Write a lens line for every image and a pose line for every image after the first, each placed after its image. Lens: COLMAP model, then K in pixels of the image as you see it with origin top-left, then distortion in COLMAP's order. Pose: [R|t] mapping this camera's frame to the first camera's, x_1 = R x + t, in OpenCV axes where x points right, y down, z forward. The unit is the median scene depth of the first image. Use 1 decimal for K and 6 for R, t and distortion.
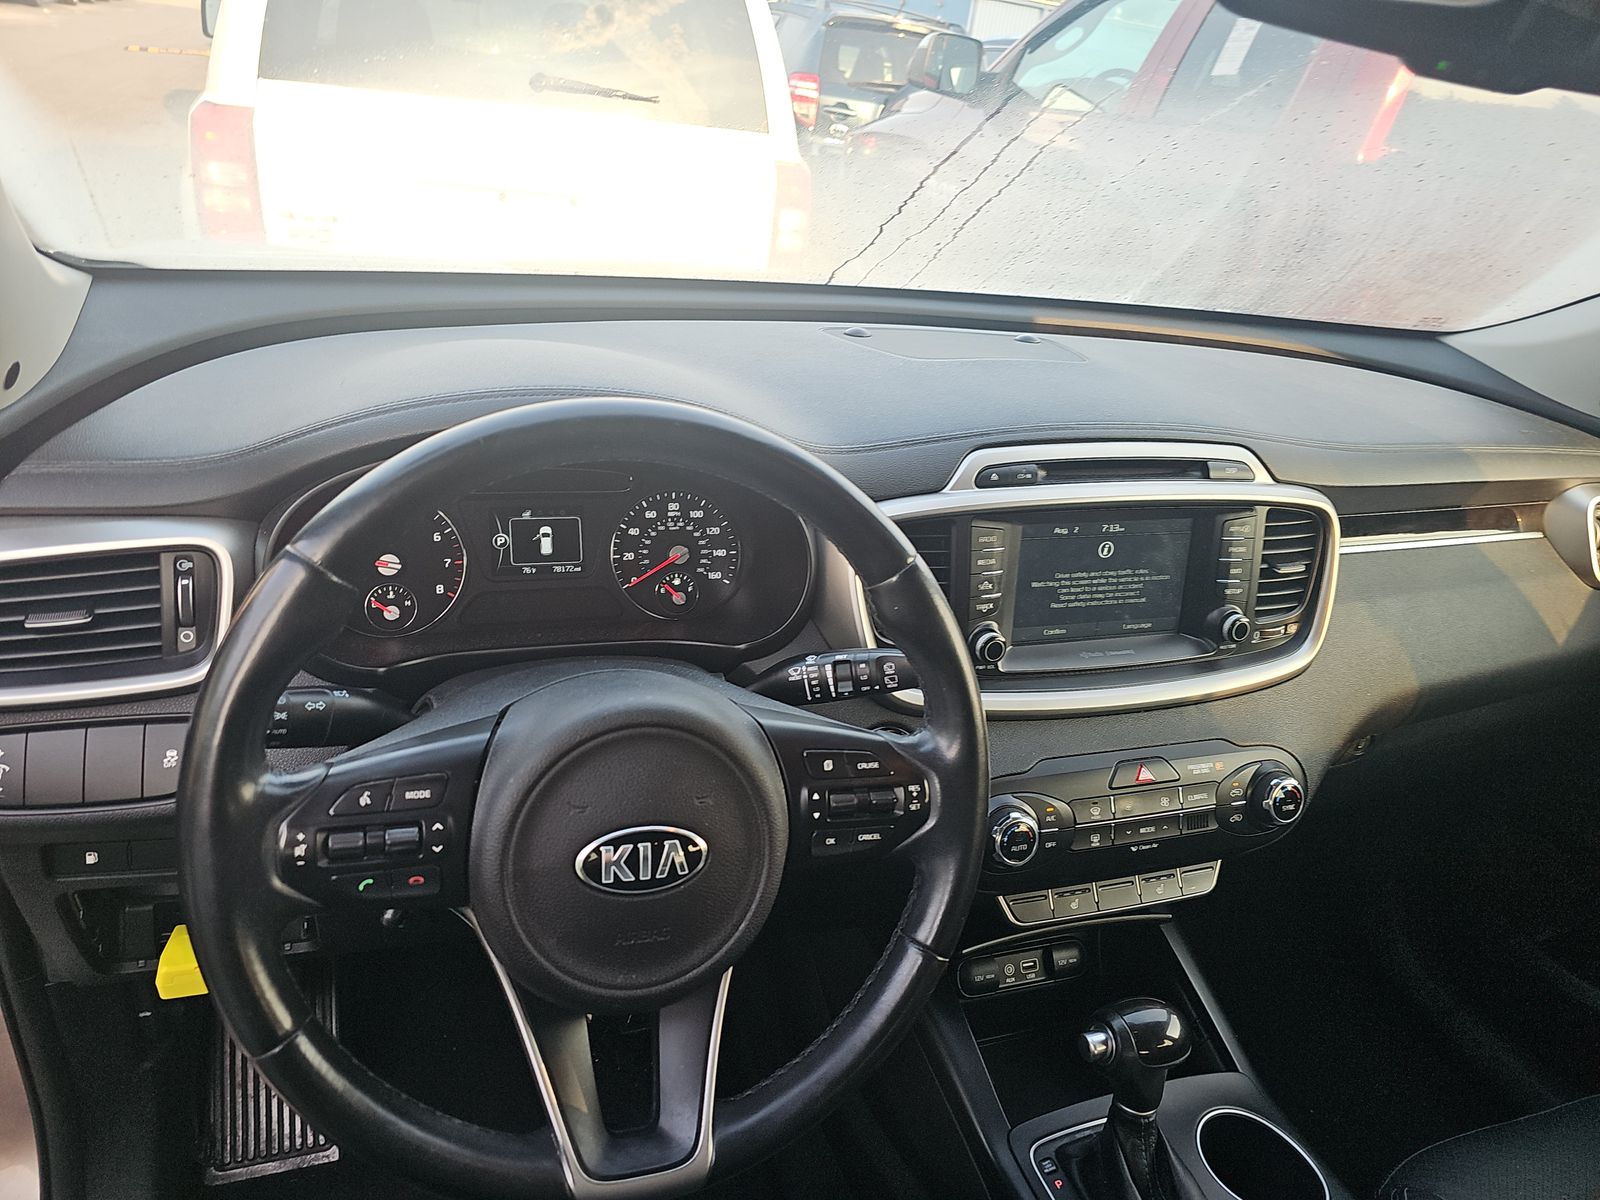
lens RADIAL K [[1002.5, 0, 846.7], [0, 1002.5, 598.8], [0, 0, 1]] dist [-0.021928, -0.001660]
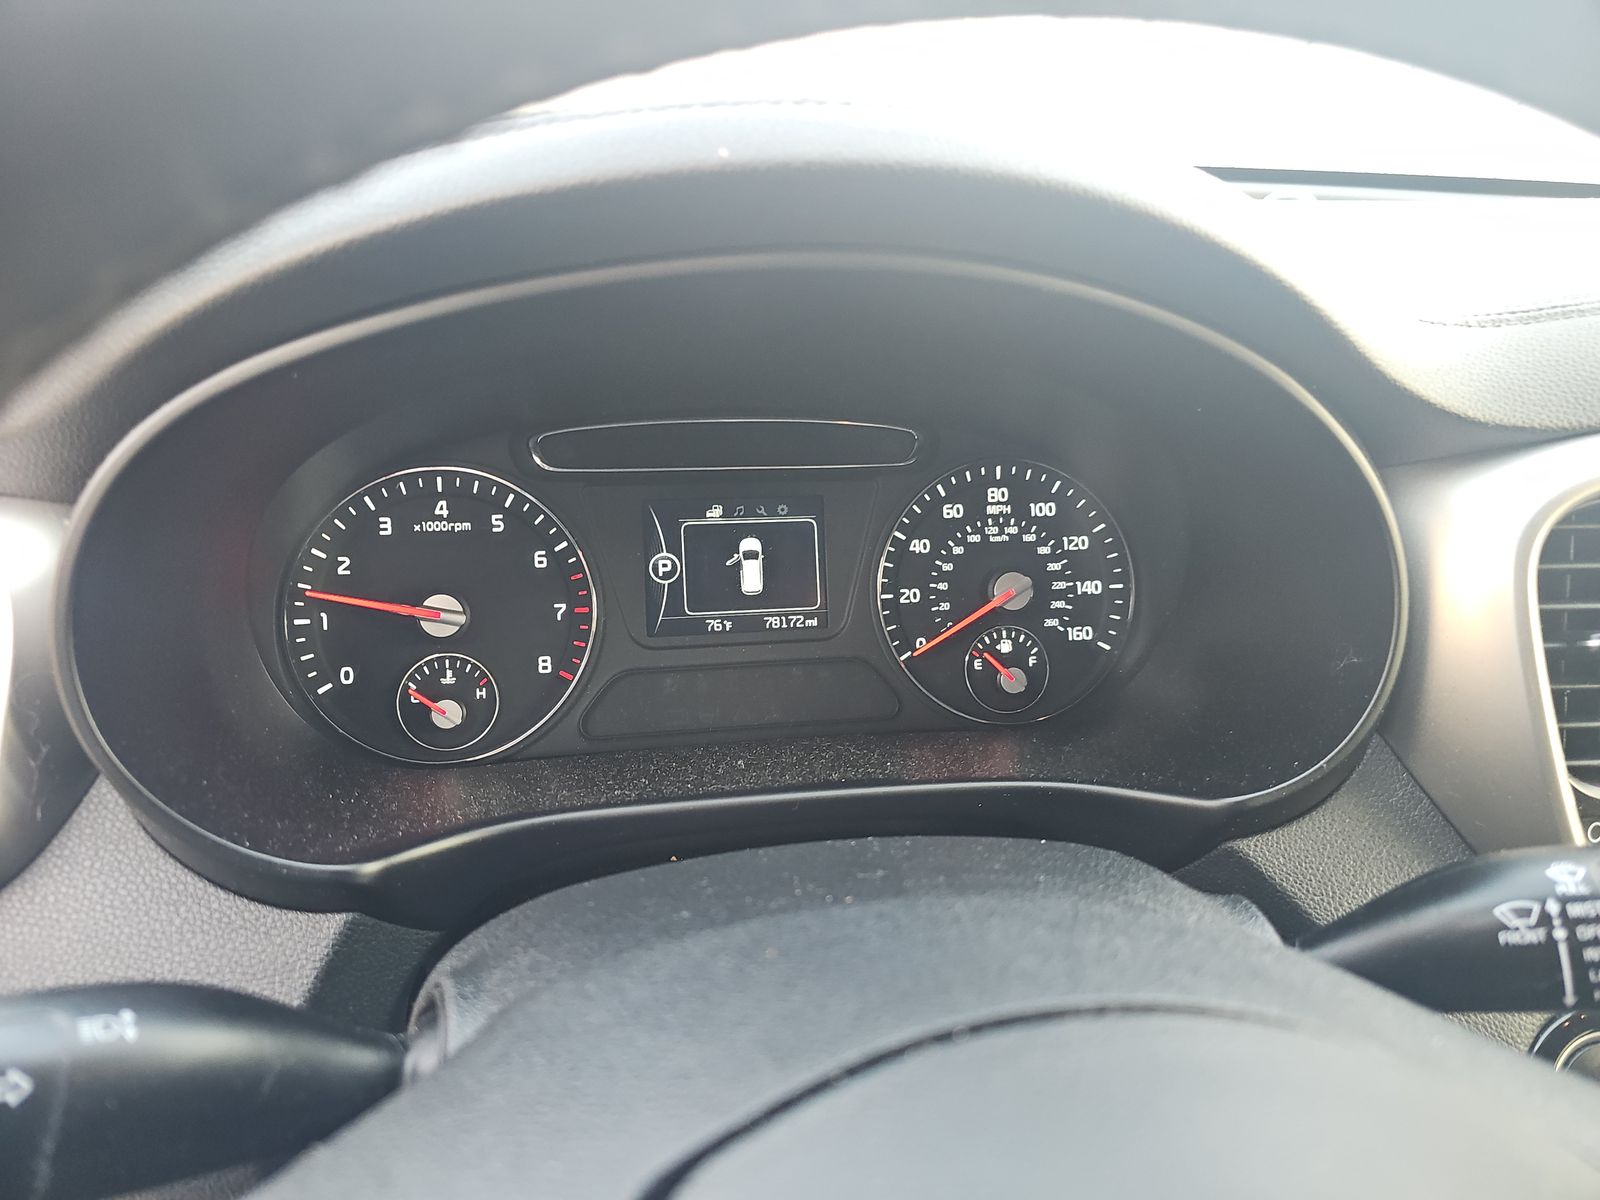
lens RADIAL K [[1002.9, 0, 791.2], [0, 1002.9, 598.8], [0, 0, 1]] dist [0.051652, -0.052570]
pose [[0.974543, -0.020778, -0.223234, -0.172351], [0.004382, 0.997271, -0.073692, -0.004793], [0.224156, 0.070838, 0.971975, 0.527313]]
